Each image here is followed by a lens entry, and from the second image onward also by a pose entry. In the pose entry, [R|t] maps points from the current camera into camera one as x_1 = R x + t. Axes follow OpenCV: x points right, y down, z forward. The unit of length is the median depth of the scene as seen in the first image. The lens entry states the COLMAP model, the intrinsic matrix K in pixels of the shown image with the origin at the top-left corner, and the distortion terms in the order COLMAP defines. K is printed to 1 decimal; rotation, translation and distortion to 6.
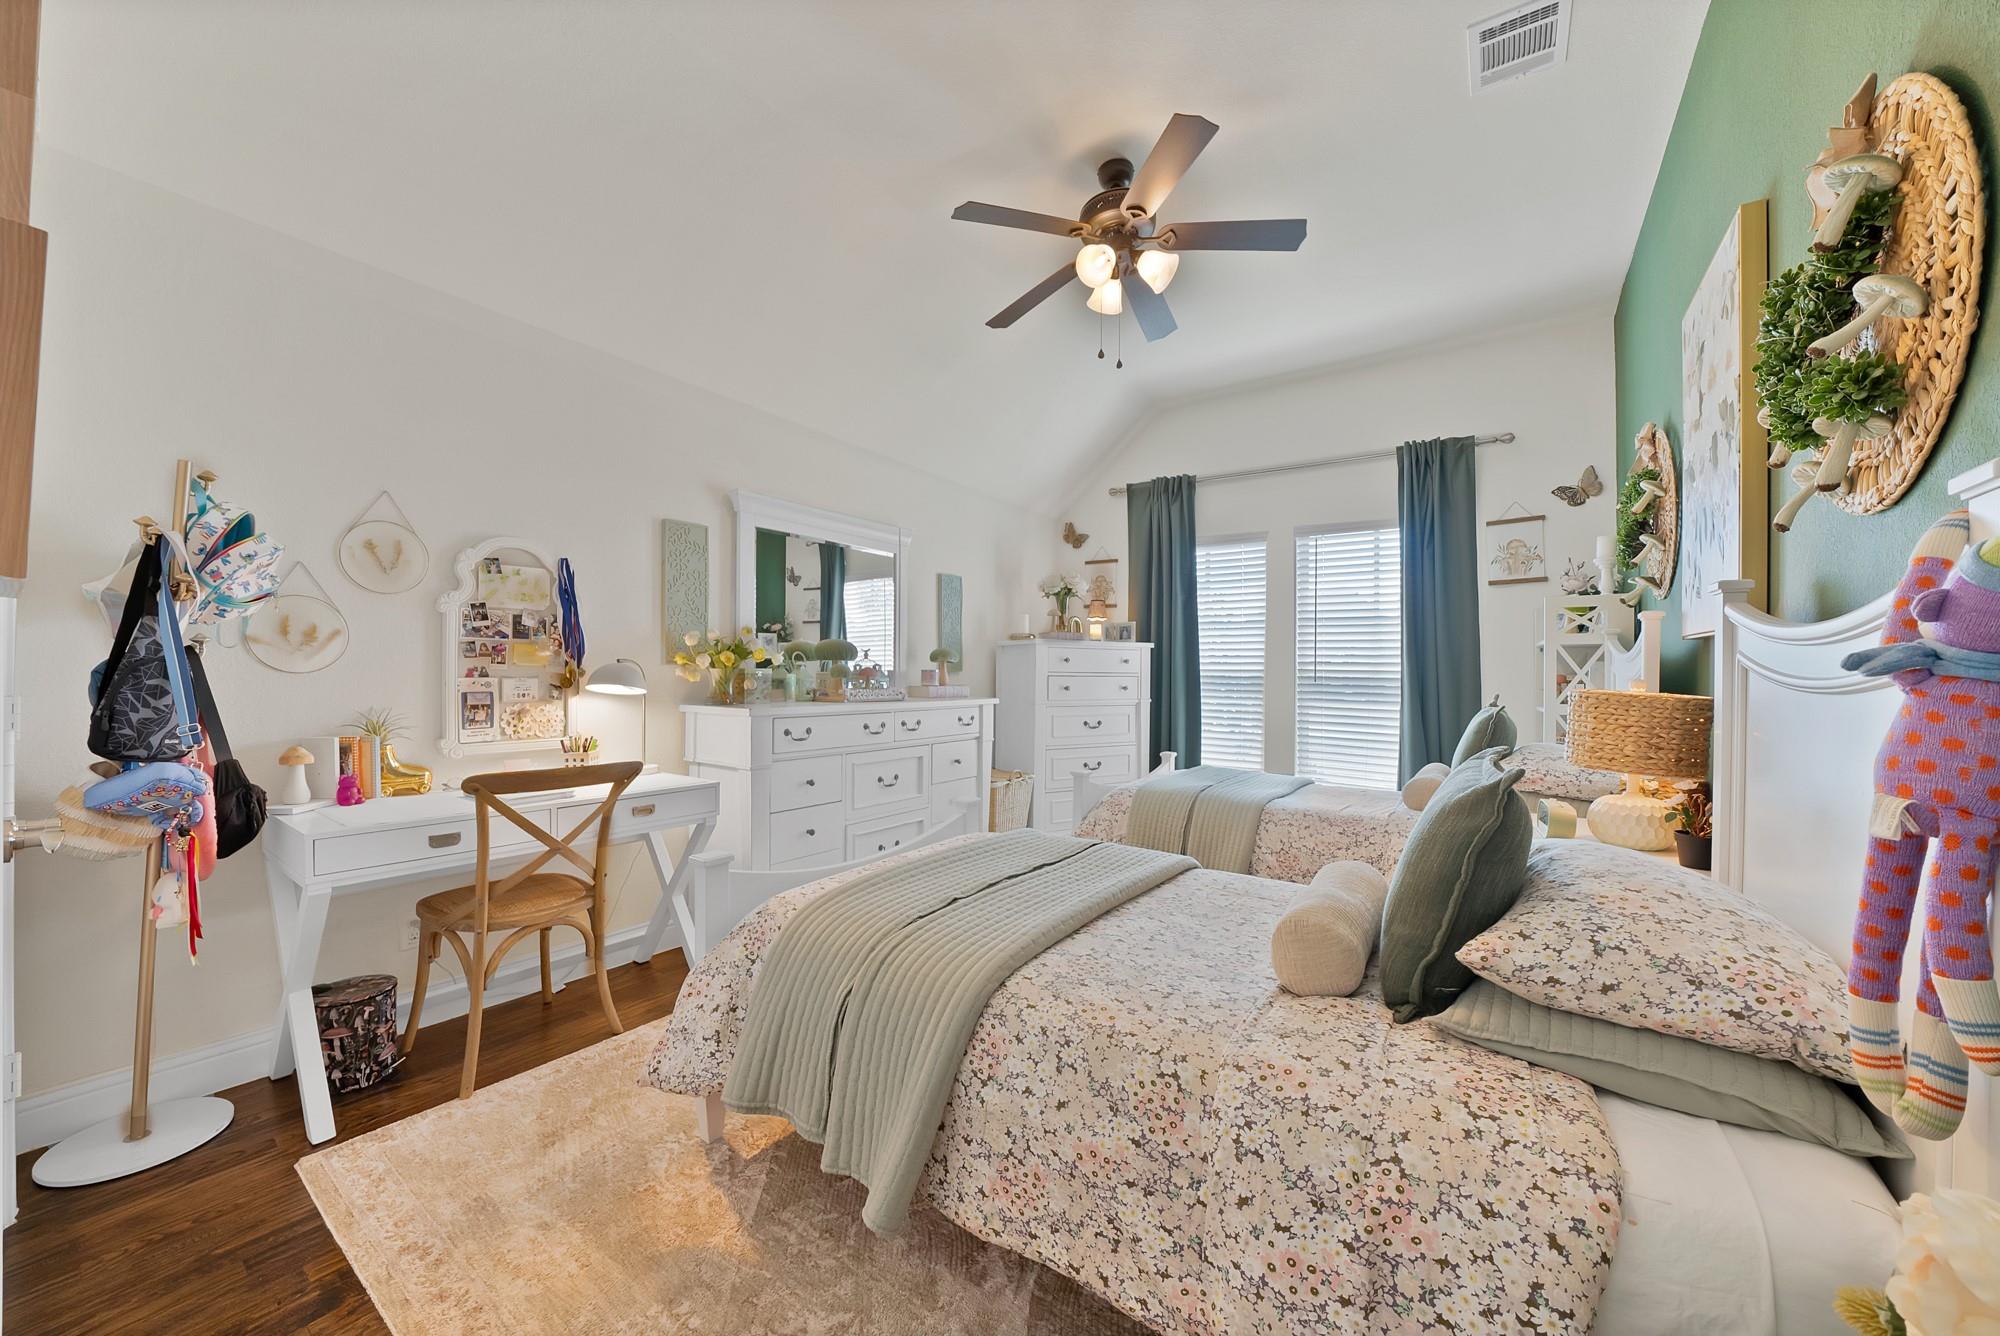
lens RADIAL K [[733.5, 0, 1015.9], [0, 733.5, 666.7], [0, 0, 1]] dist [-0.015410, 0.000382]
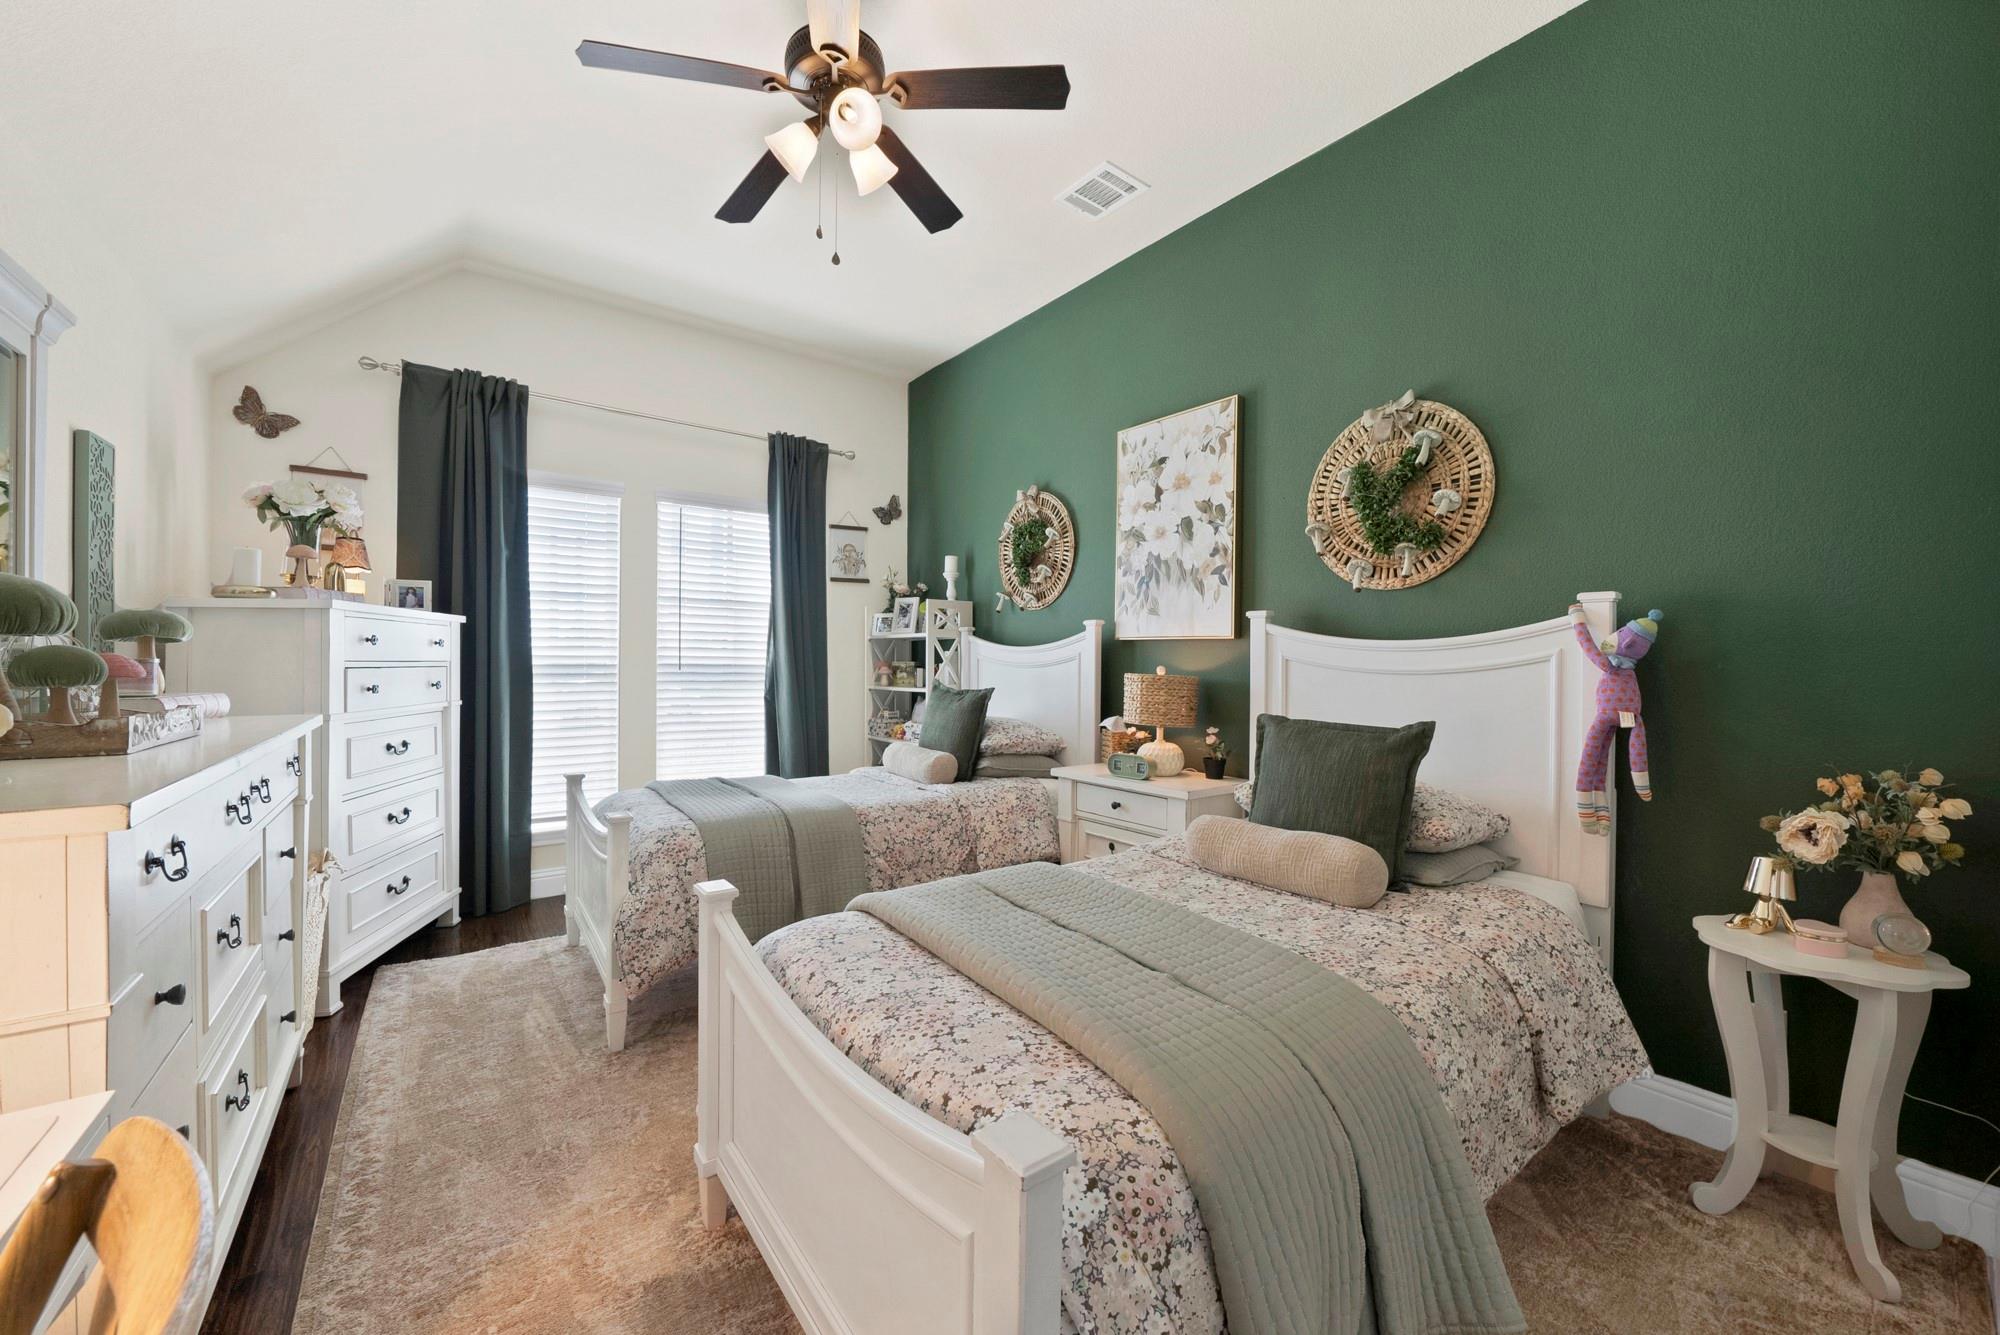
lens RADIAL K [[733.5, 0, 1009.1], [0, 733.5, 668.1], [0, 0, 1]] dist [-0.015410, 0.000382]
pose [[0.316817, -0.019318, 0.948290, -0.307880], [-0.008798, 0.999690, 0.023305, -0.004901], [-0.948446, -0.015726, 0.316549, 0.340481]]
